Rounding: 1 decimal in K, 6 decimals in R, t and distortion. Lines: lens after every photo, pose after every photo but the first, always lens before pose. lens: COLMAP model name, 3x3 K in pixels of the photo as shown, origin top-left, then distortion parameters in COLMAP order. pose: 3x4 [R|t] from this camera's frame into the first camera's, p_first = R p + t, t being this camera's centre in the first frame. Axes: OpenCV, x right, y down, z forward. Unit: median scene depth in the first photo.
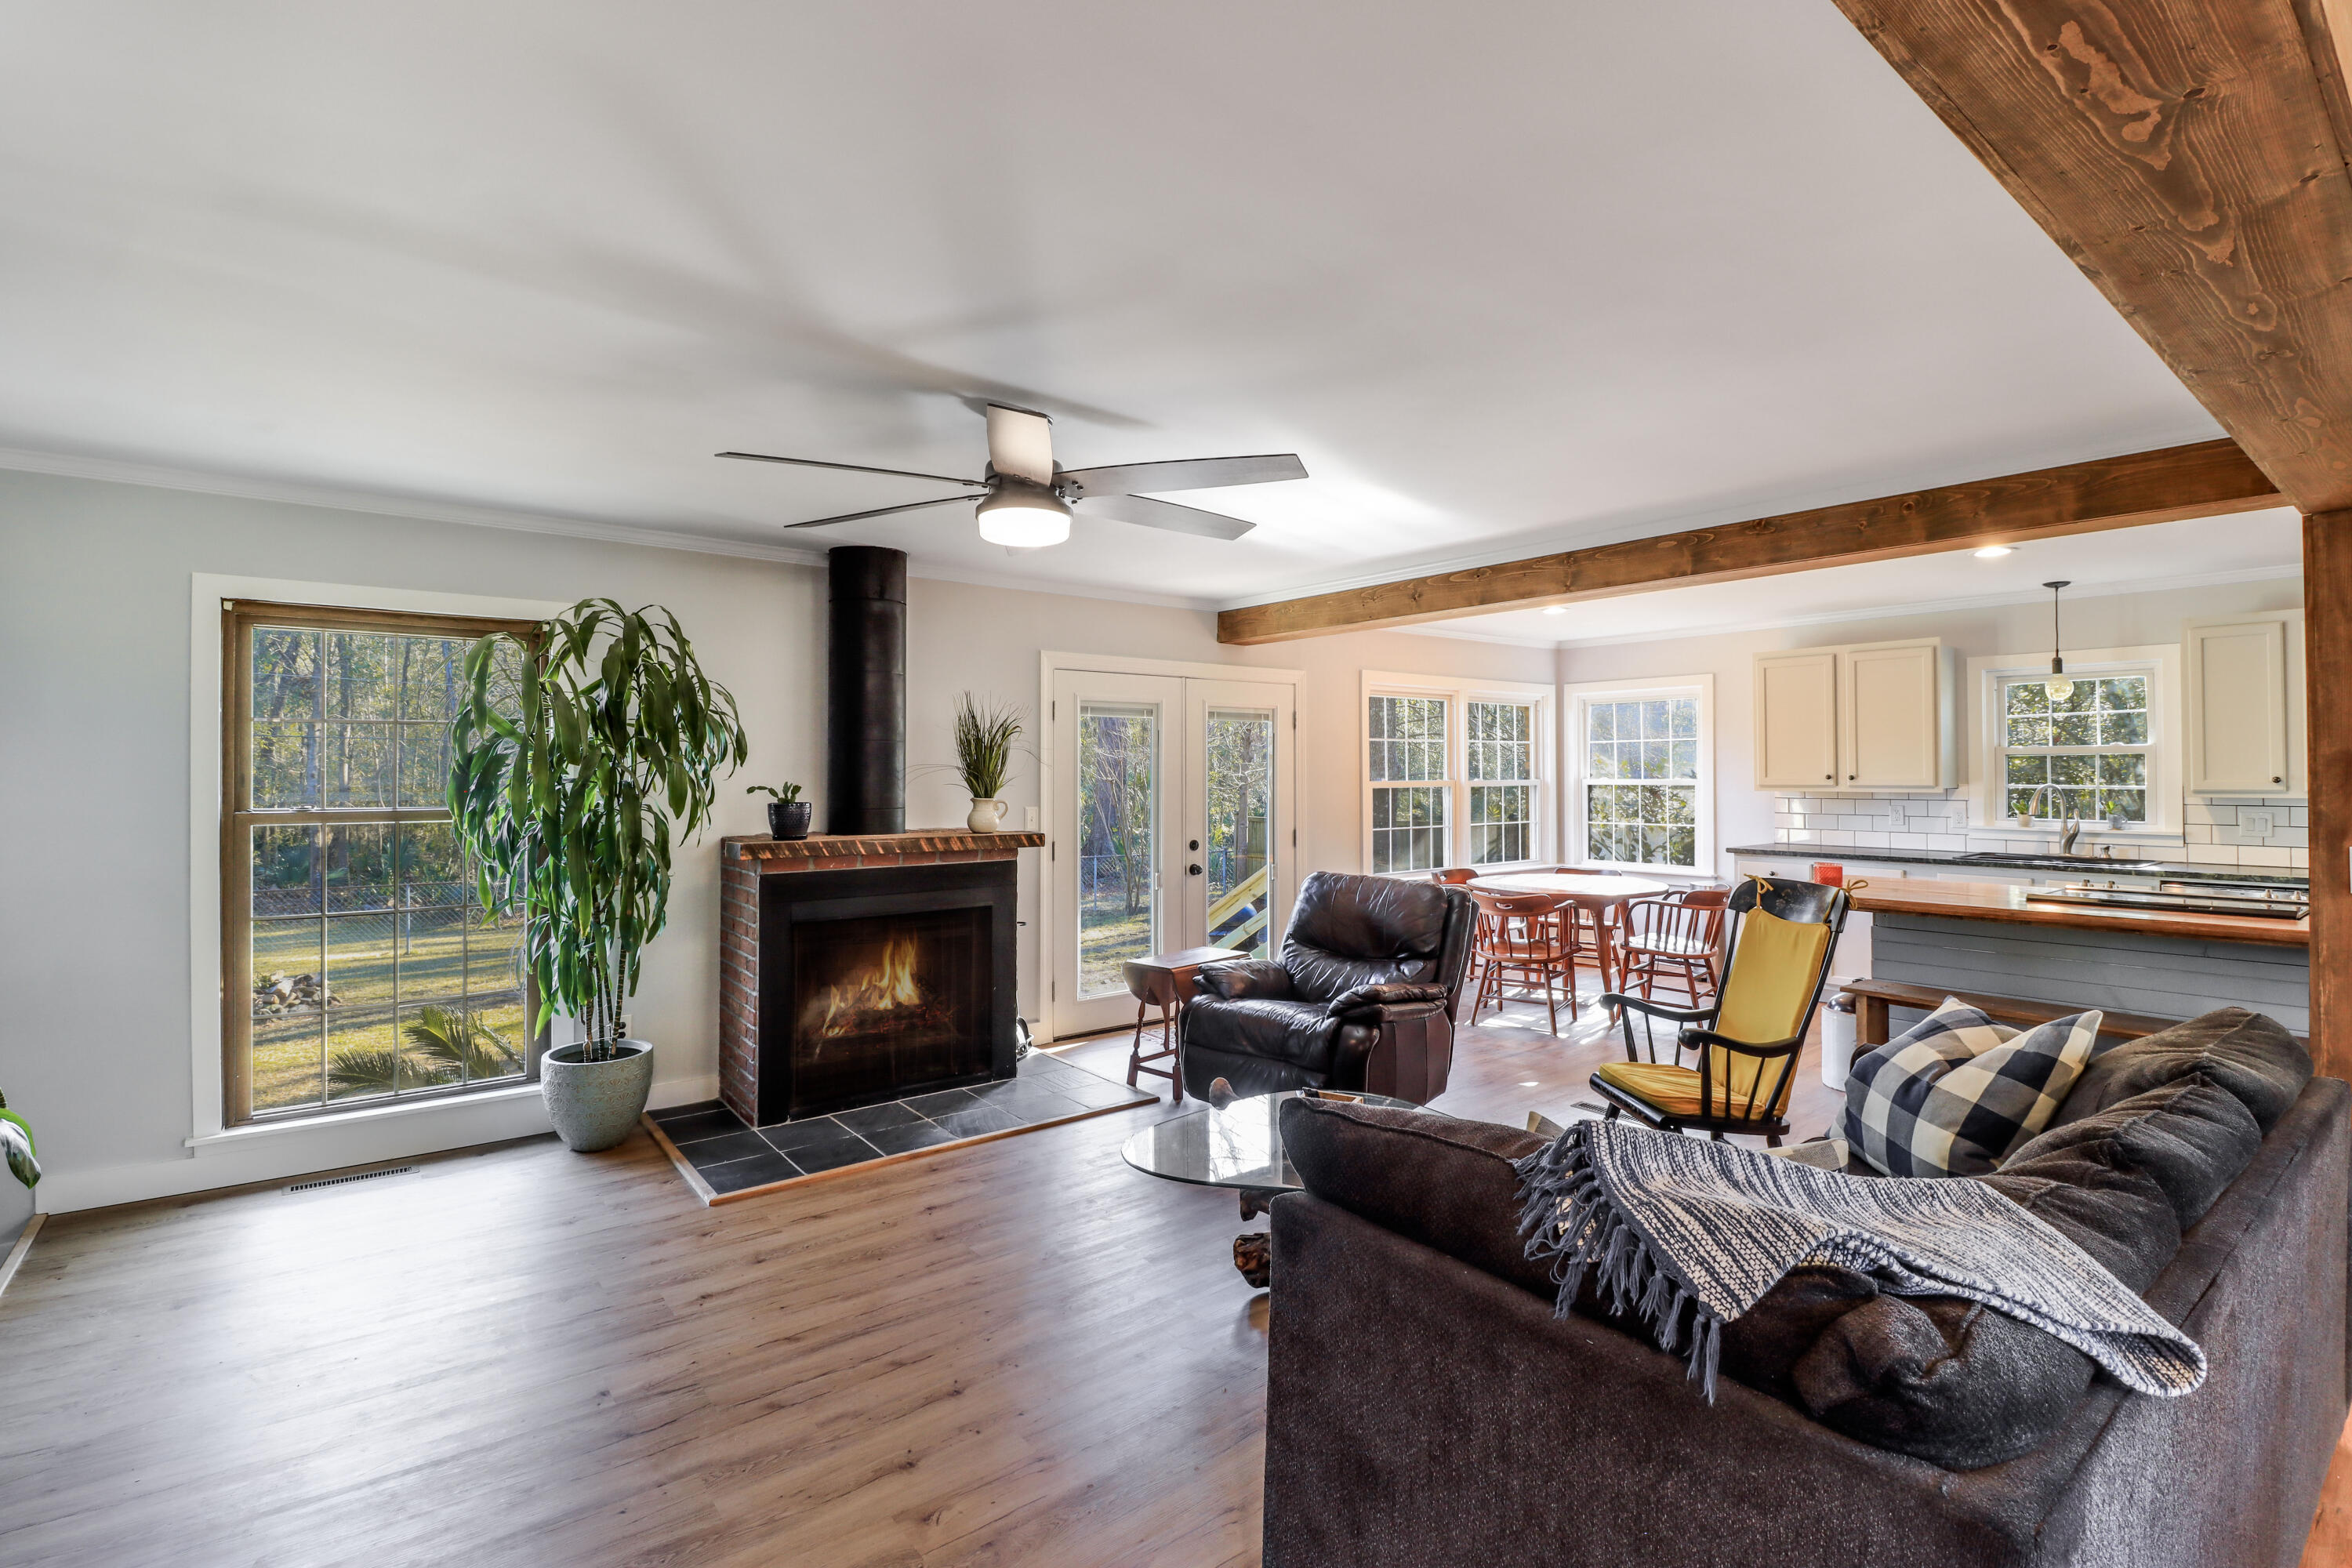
lens RADIAL K [[1105.3, 0, 1172.8], [0, 1105.3, 758.6], [0, 0, 1]] dist [-0.016016, -0.001439]
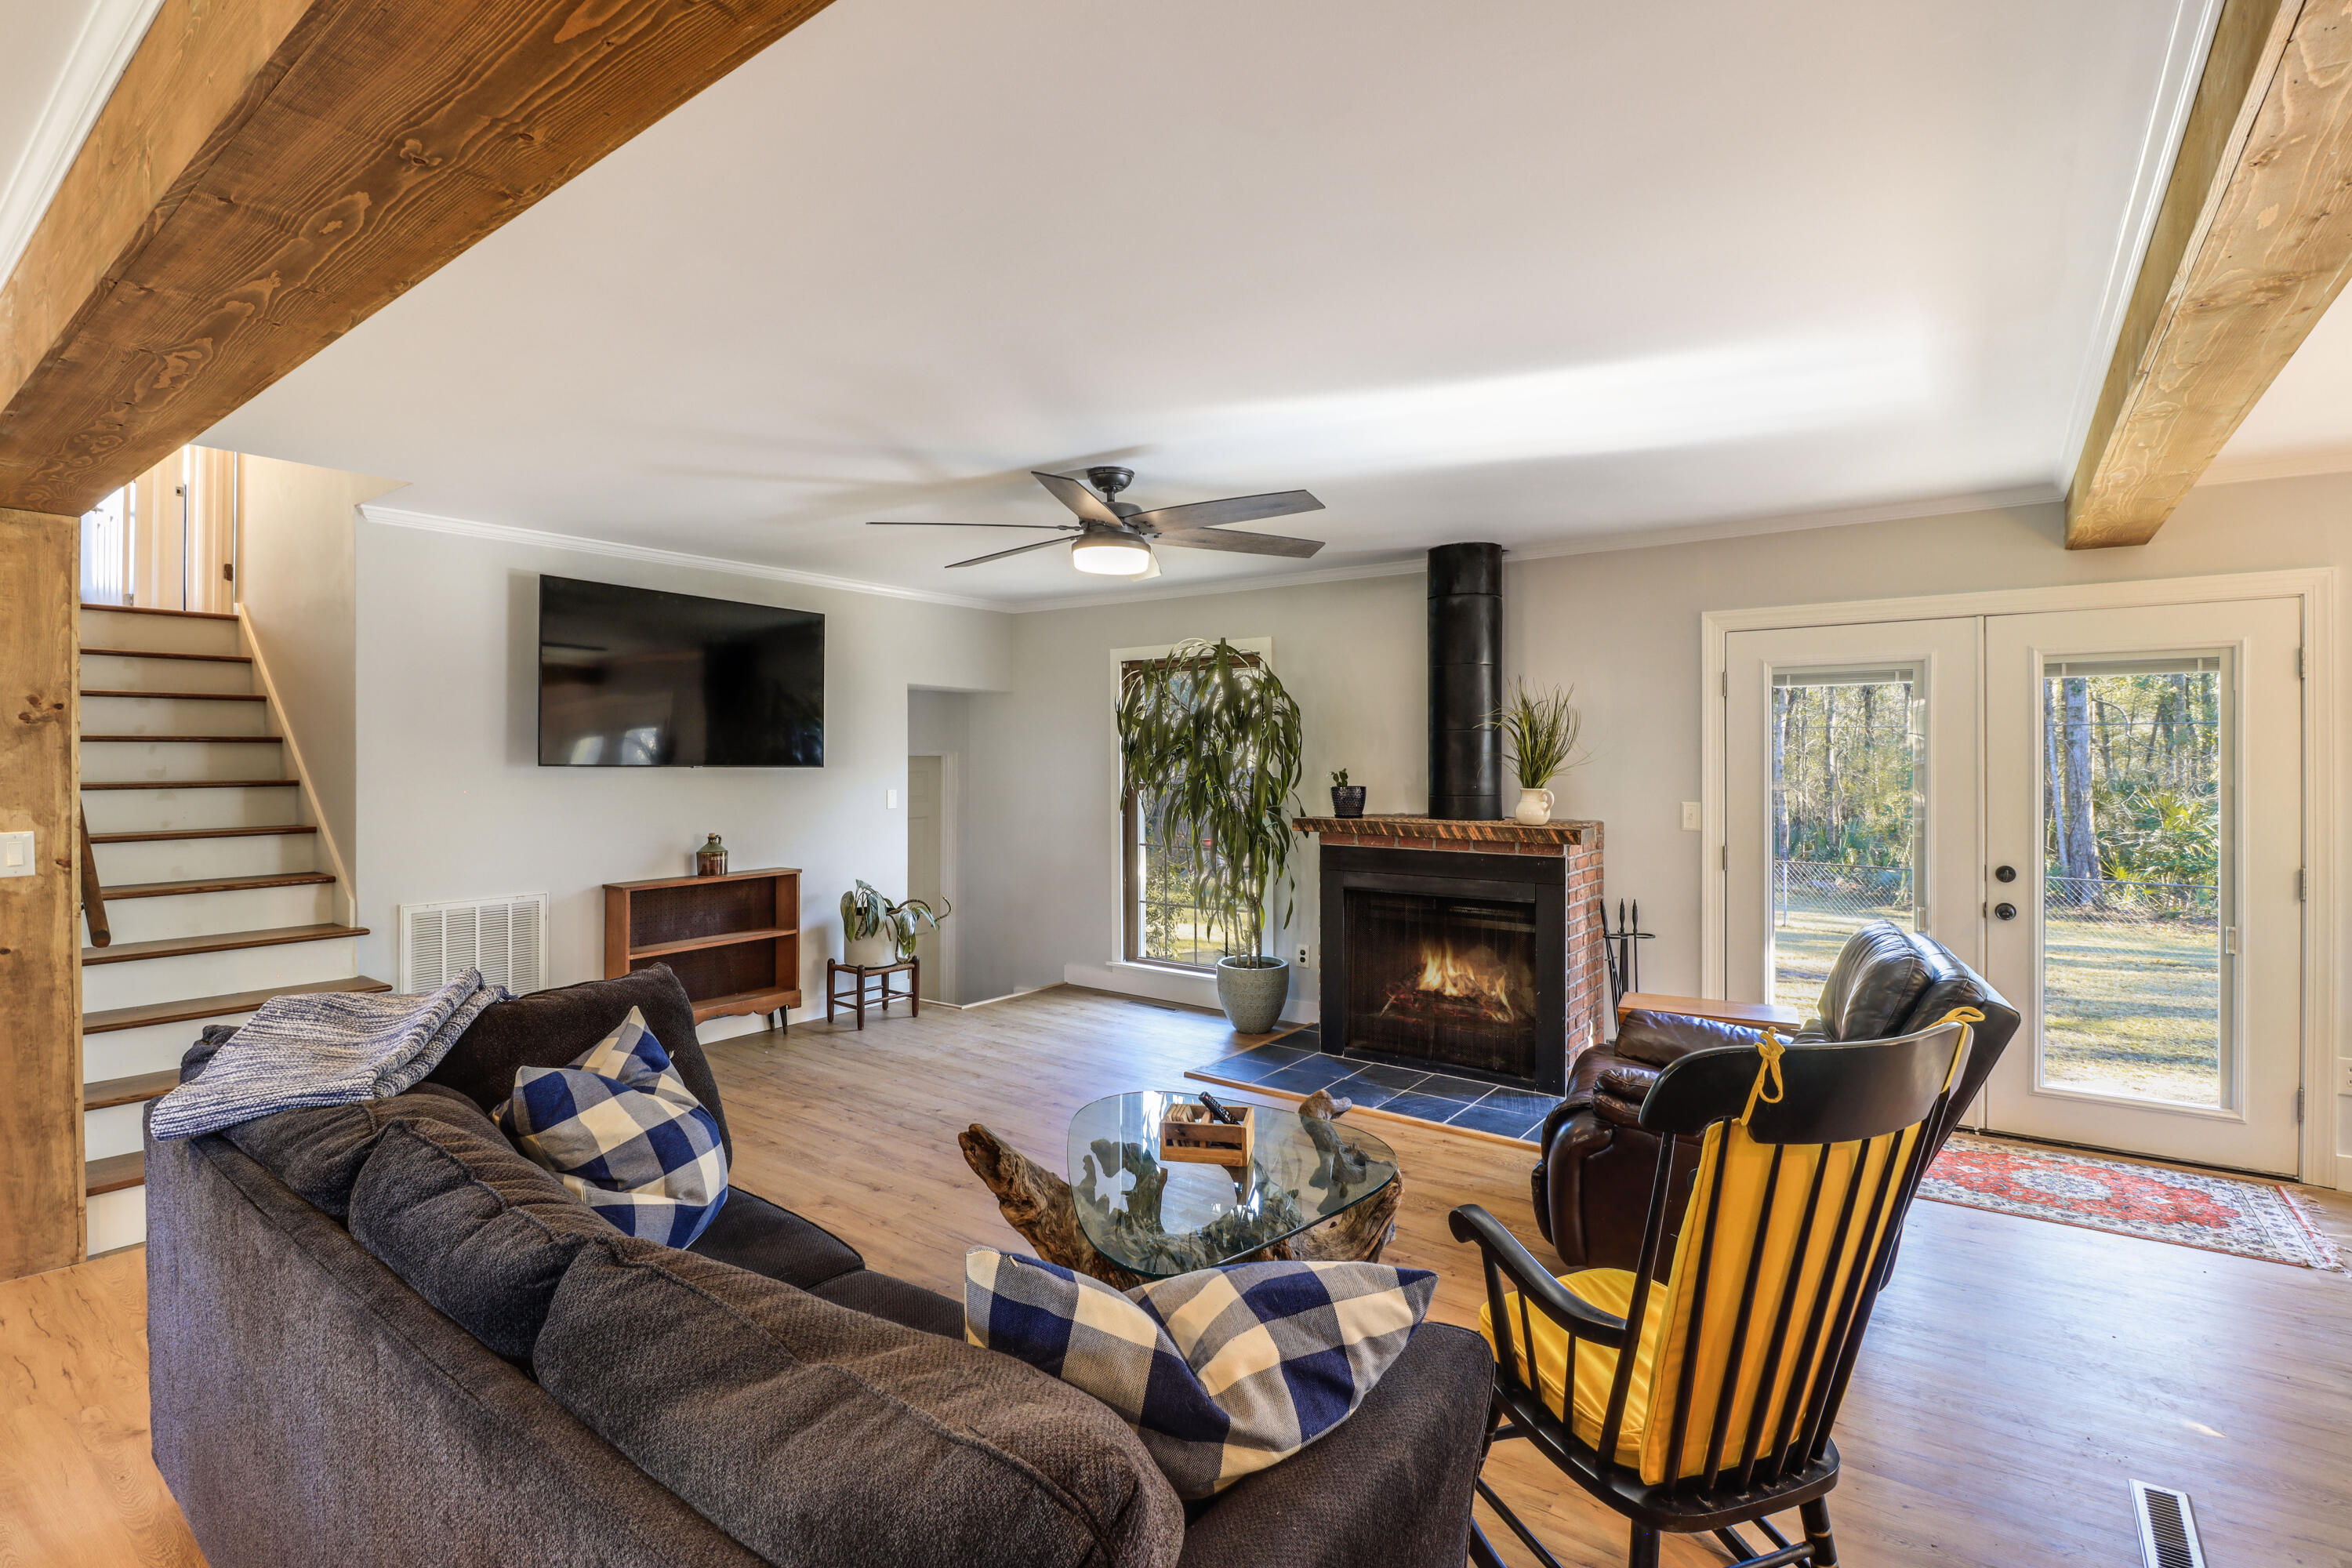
lens RADIAL K [[1105.3, 0, 1172.8], [0, 1105.3, 758.6], [0, 0, 1]] dist [-0.016016, -0.001439]
pose [[0.251997, -0.000243, -0.967728, 1.589769], [0.010979, 0.999936, 0.002608, 0.012109], [0.967666, -0.011282, 0.251984, 1.128699]]
